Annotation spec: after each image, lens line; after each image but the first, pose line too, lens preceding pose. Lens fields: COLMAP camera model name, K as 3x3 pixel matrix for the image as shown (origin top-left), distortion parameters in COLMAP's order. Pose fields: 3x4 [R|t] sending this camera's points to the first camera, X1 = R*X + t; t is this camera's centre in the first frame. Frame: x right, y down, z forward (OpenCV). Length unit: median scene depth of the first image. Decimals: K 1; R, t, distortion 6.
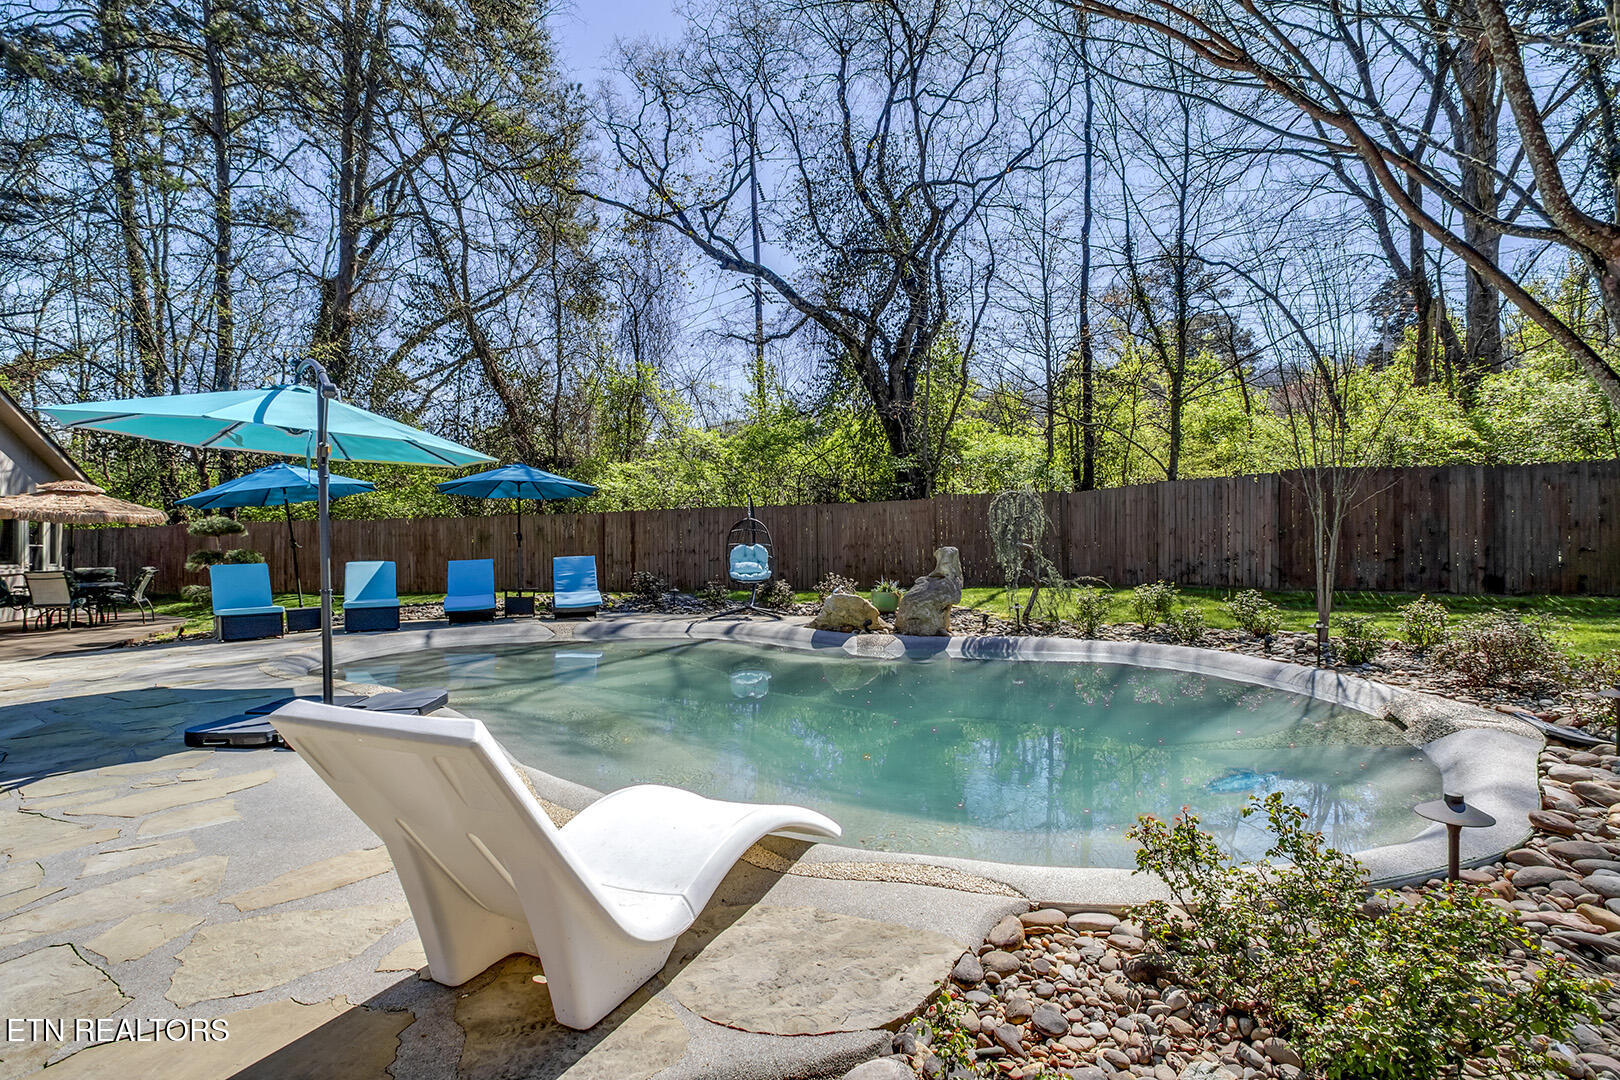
lens RADIAL K [[752.1, 0, 815.8], [0, 752.1, 542.2], [0, 0, 1]] dist [-0.021950, 0.001631]
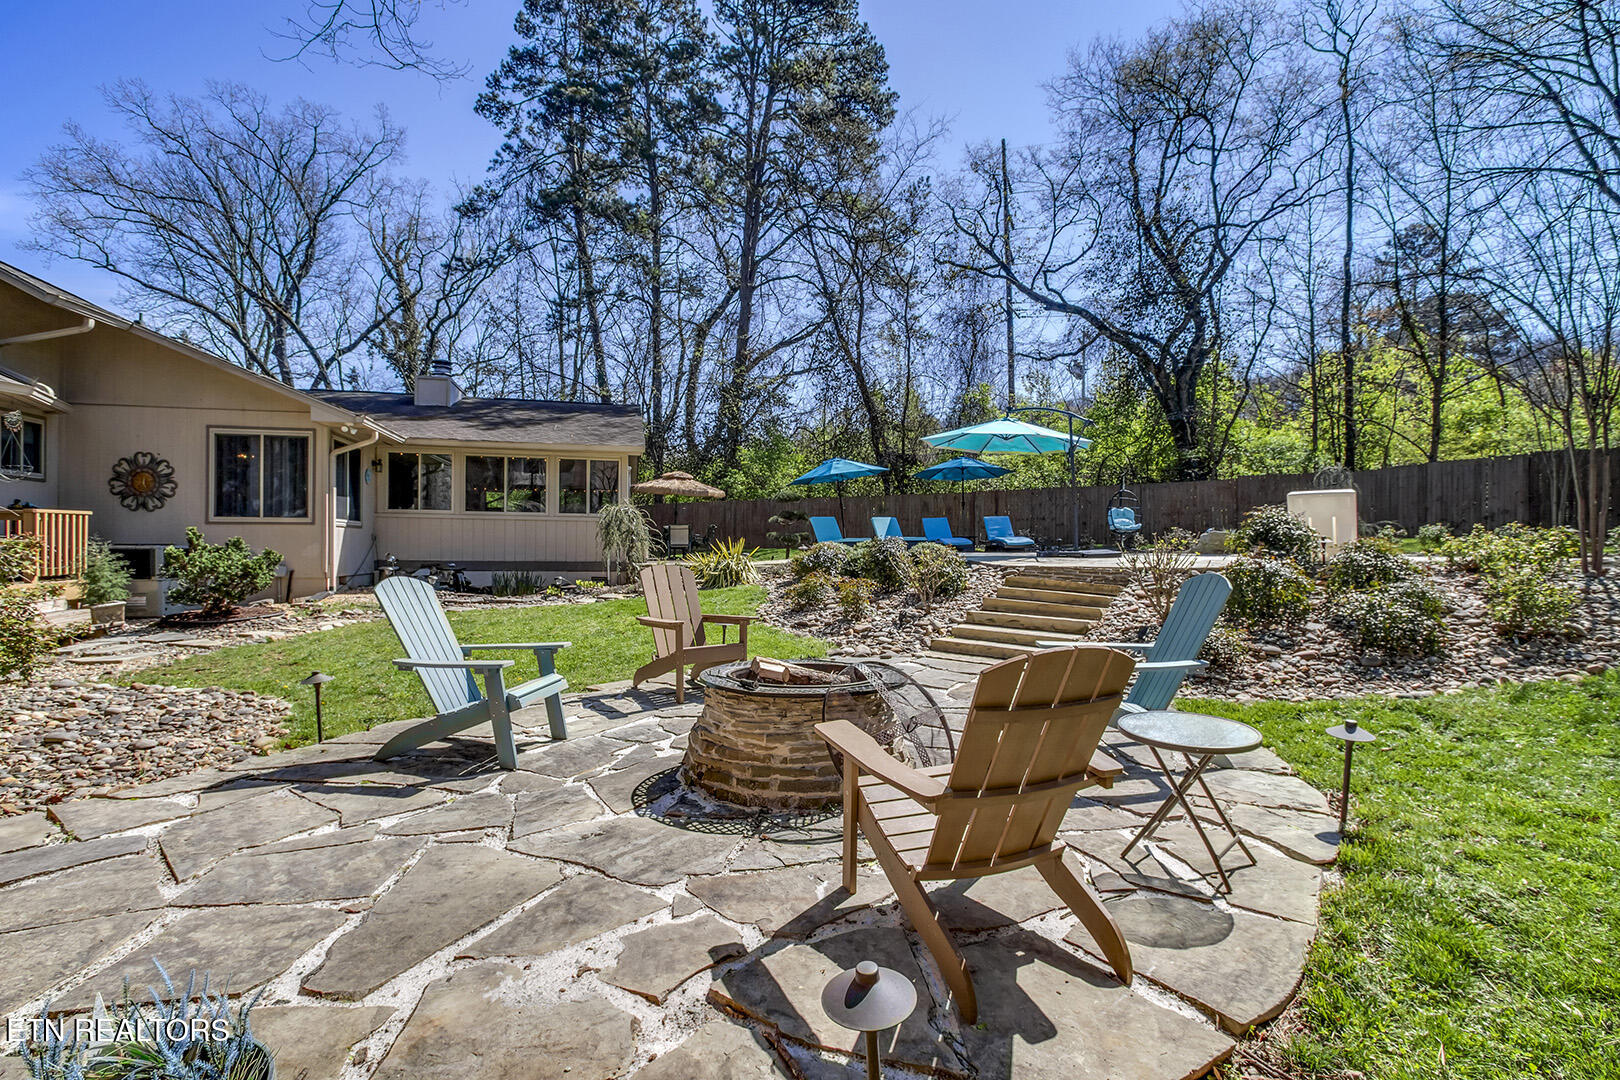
lens RADIAL K [[752.1, 0, 809.1], [0, 752.1, 542.6], [0, 0, 1]] dist [-0.021950, 0.001631]
pose [[0.974358, 0.007581, -0.224875, -0.221281], [-0.006386, 0.999961, 0.006043, 0.042007], [0.224912, -0.004452, 0.974369, -0.377104]]
